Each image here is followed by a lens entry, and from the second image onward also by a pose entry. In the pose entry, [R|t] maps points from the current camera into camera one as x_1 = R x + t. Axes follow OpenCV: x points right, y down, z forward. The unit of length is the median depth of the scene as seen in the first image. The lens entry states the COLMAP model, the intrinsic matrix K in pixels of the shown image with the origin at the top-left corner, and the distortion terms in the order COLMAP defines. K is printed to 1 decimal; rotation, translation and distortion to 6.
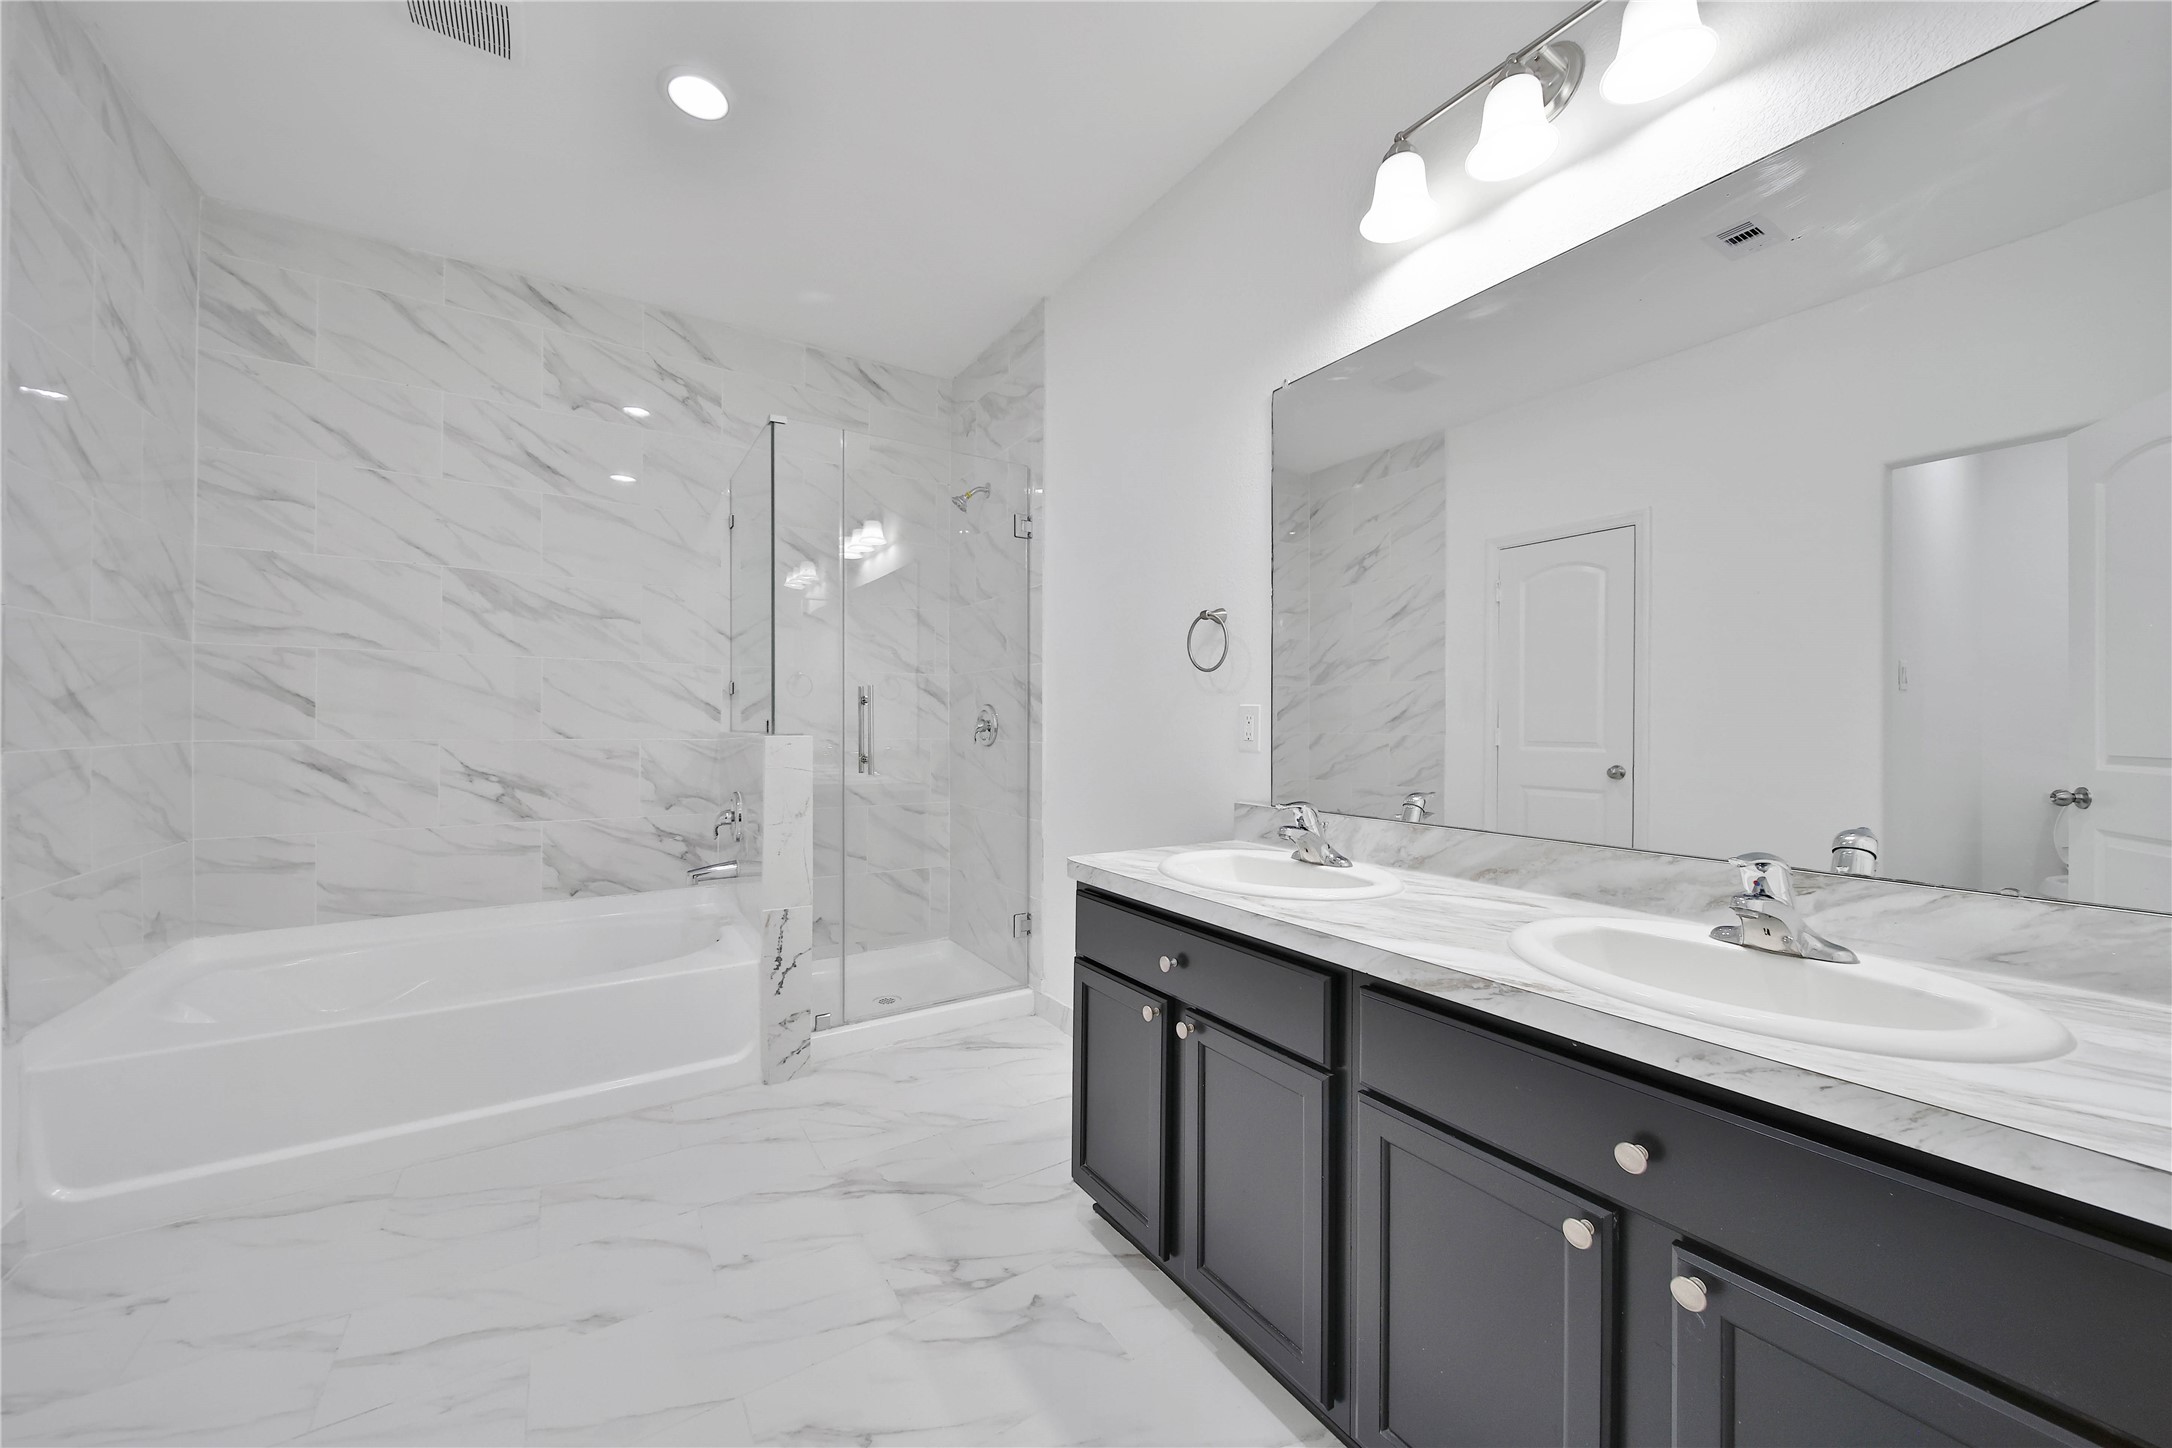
lens RADIAL K [[785.8, 0, 1075.7], [0, 785.8, 719.0], [0, 0, 1]] dist [0.002521, -0.002594]
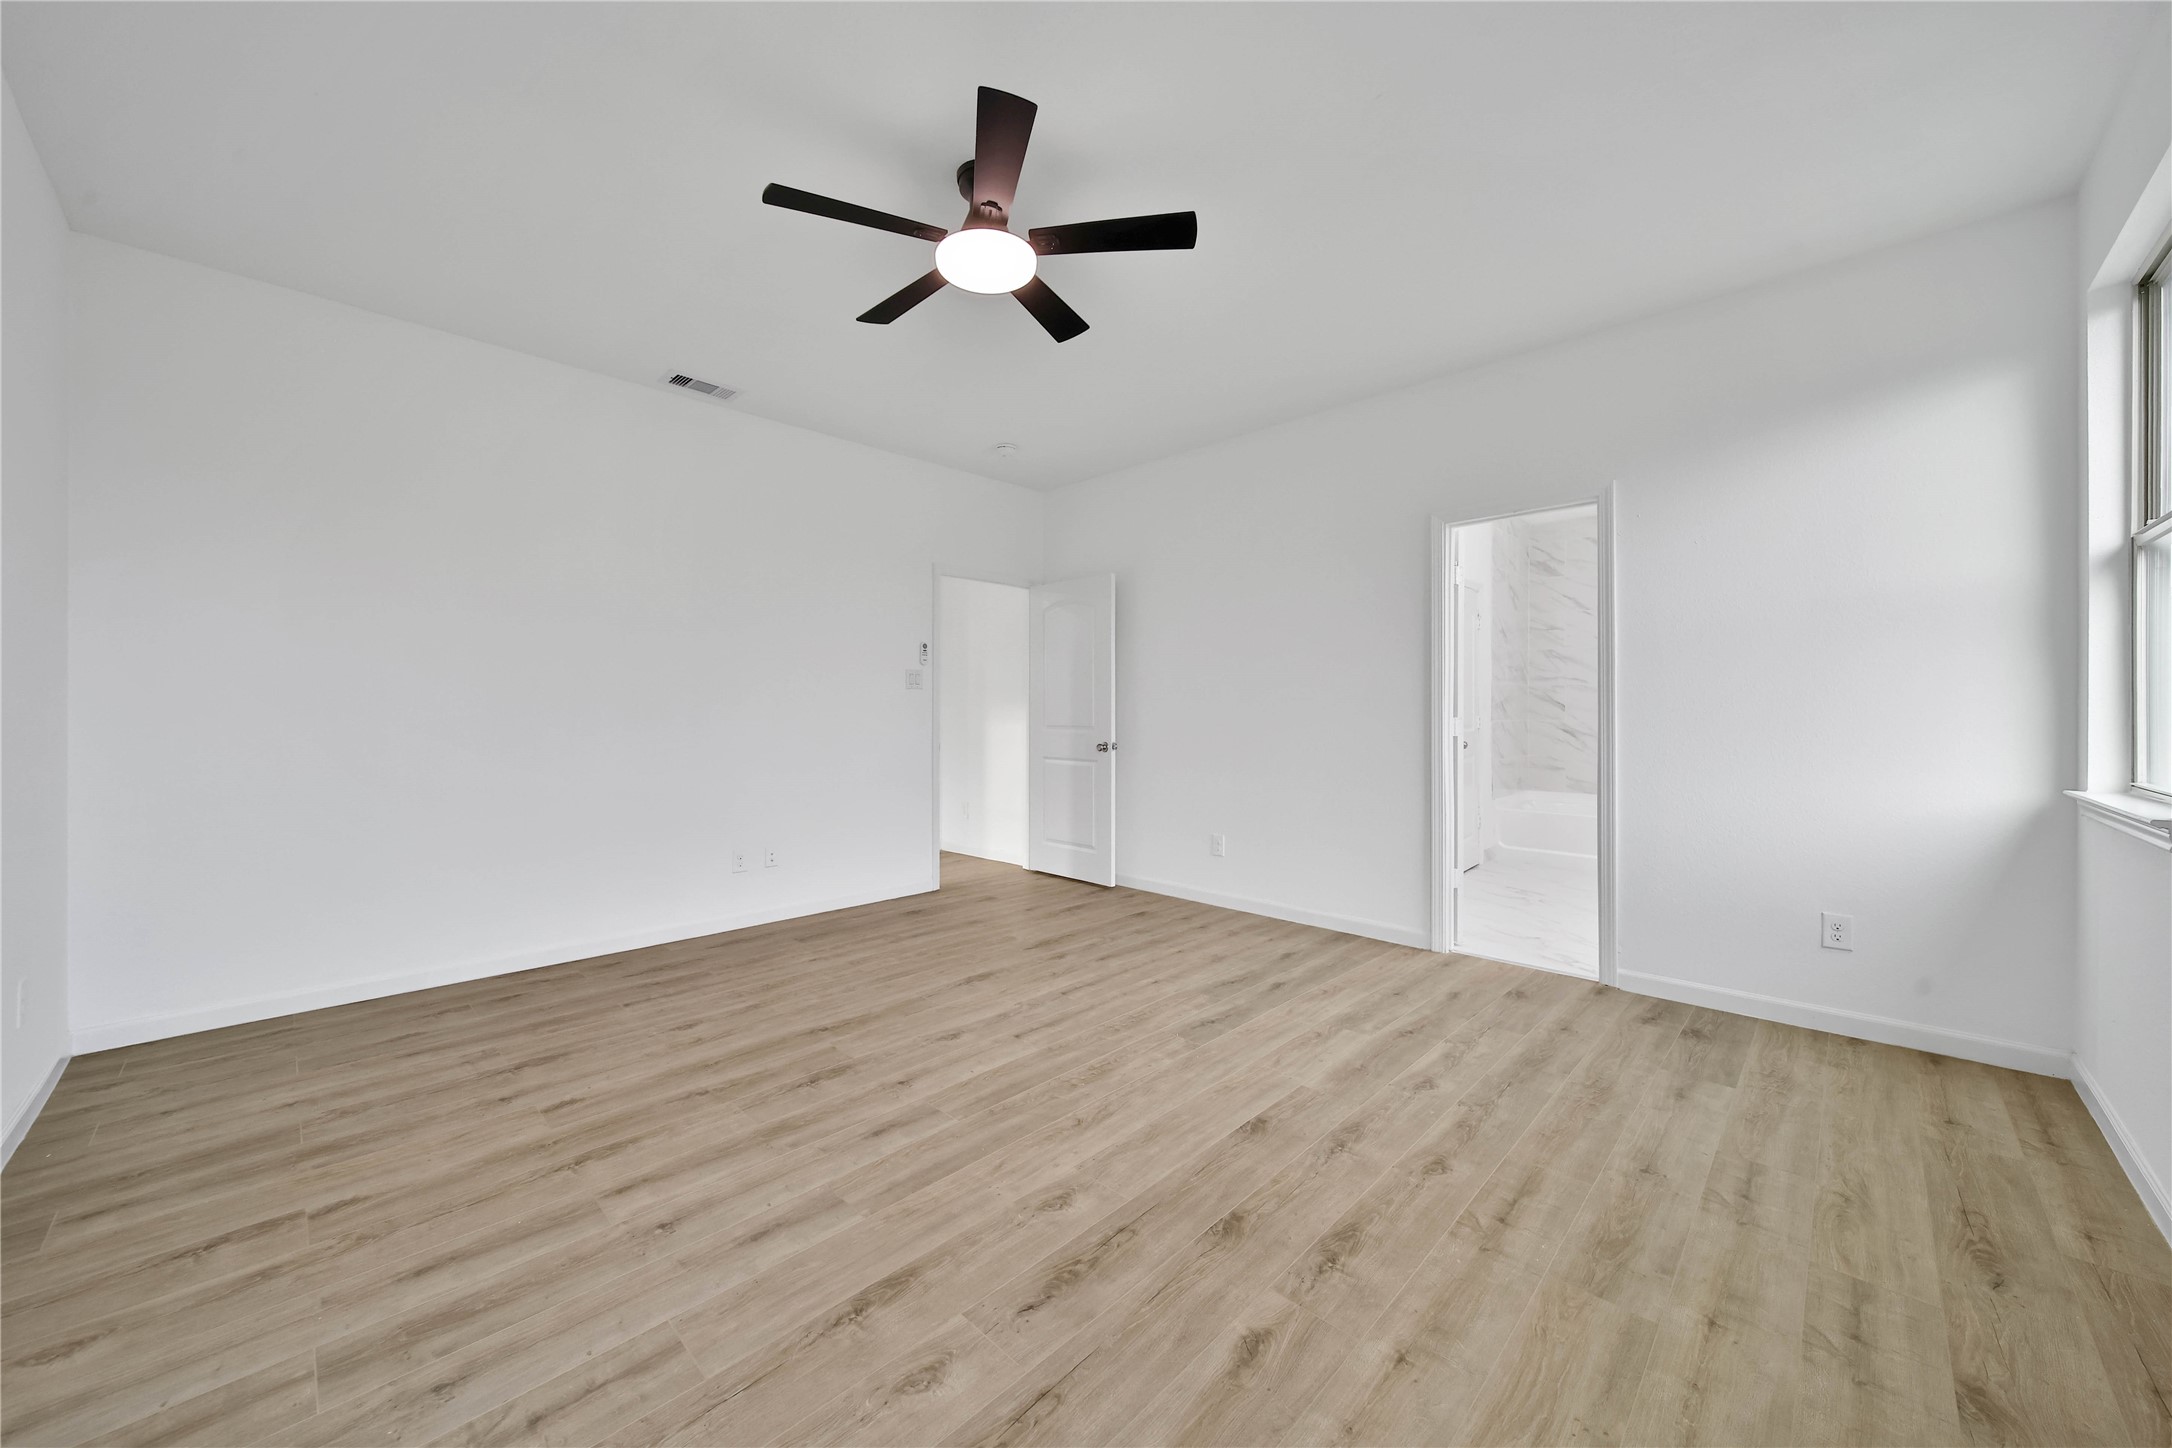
lens RADIAL K [[785.8, 0, 1068.6], [0, 785.8, 715.2], [0, 0, 1]] dist [0.002521, -0.002594]
pose [[0.213732, 0.000195, -0.976892, 1.528541], [0.003063, 0.999995, 0.000870, 0.003962], [0.976887, -0.003179, 0.213731, -1.451795]]
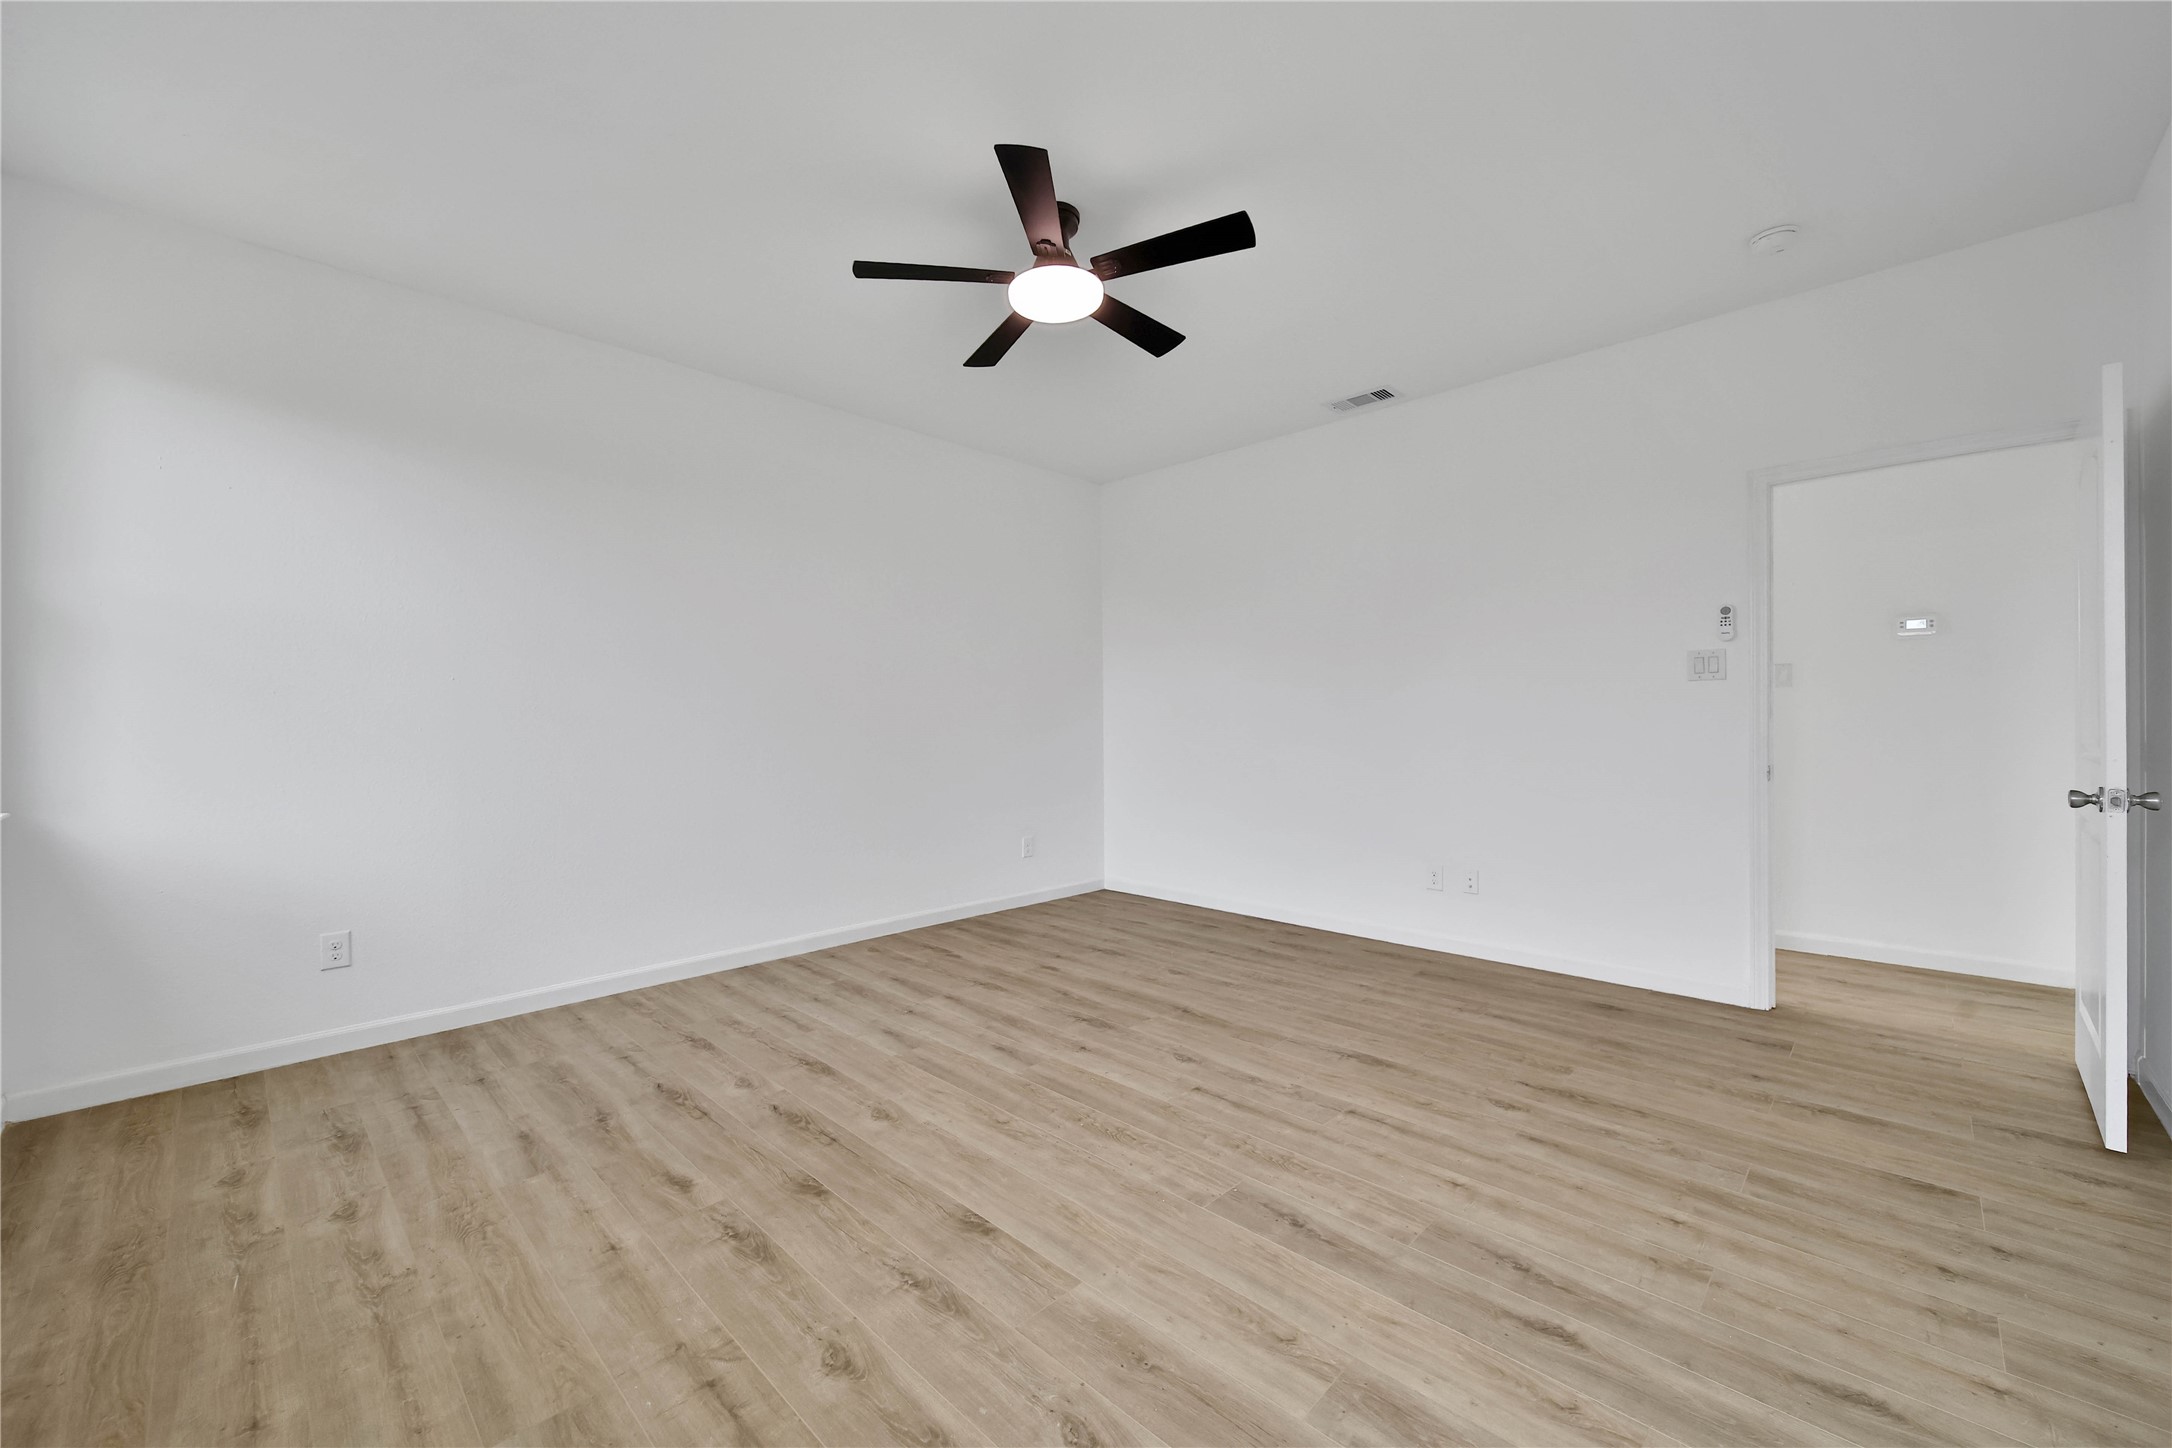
lens RADIAL K [[829.8, 0, 1071.6], [0, 829.8, 722.8], [0, 0, 1]] dist [0.000970, -0.001602]
pose [[-0.974420, 0.004316, -0.224692, 0.613843], [0.004618, 0.999989, -0.000817, 0.001190], [0.224686, -0.001834, -0.974429, 0.000602]]
